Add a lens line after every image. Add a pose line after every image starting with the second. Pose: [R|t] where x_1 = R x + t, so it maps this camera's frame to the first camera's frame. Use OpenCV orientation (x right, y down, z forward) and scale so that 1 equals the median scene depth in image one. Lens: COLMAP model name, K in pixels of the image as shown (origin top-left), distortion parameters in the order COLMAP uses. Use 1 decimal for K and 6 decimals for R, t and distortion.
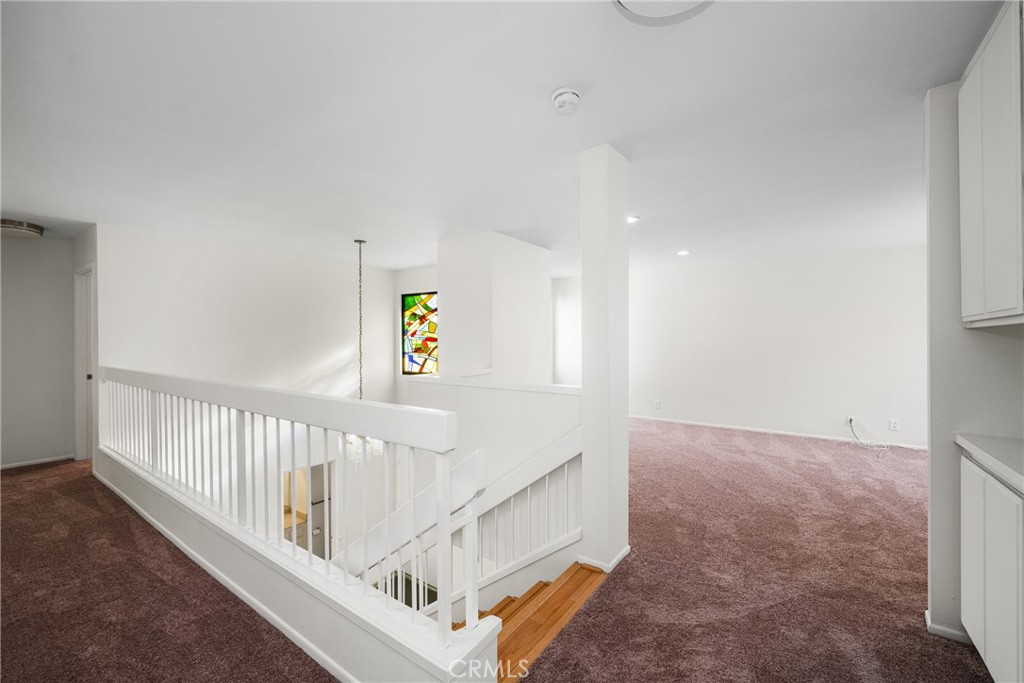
lens RADIAL K [[428.2, 0, 515.4], [0, 428.2, 342.9], [0, 0, 1]] dist [-0.000384, 0.000079]
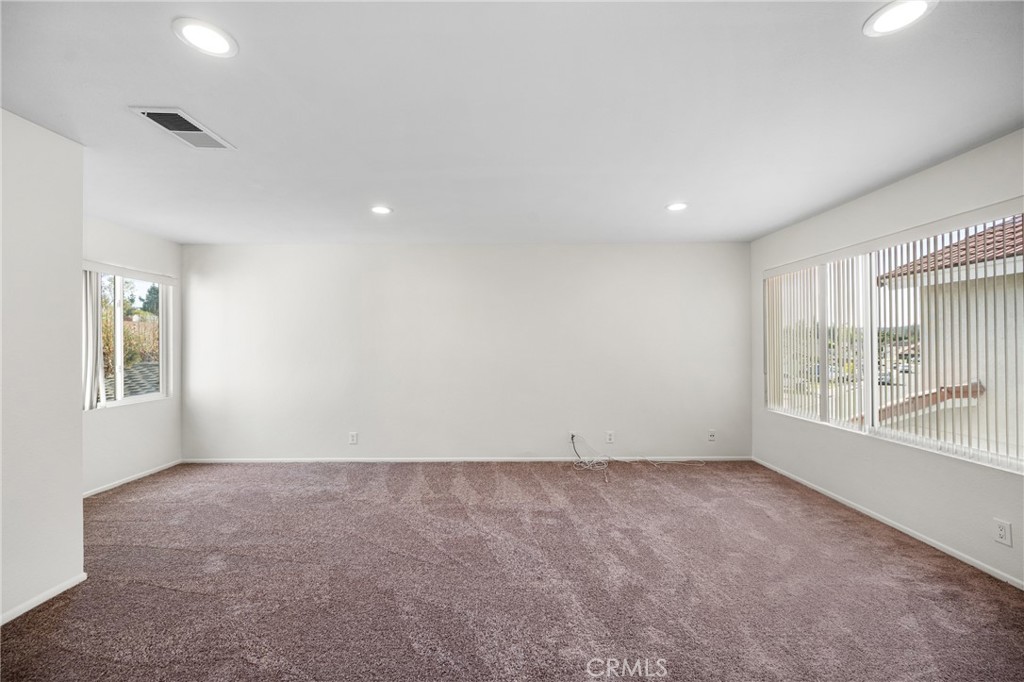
lens RADIAL K [[407.6, 0, 513.8], [0, 407.6, 342.4], [0, 0, 1]] dist [0.008081, 0.000004]
pose [[0.815979, -0.001895, 0.578079, 0.230681], [0.010237, 0.999885, -0.011172, -0.003966], [-0.577991, 0.015034, 0.815904, 0.438901]]
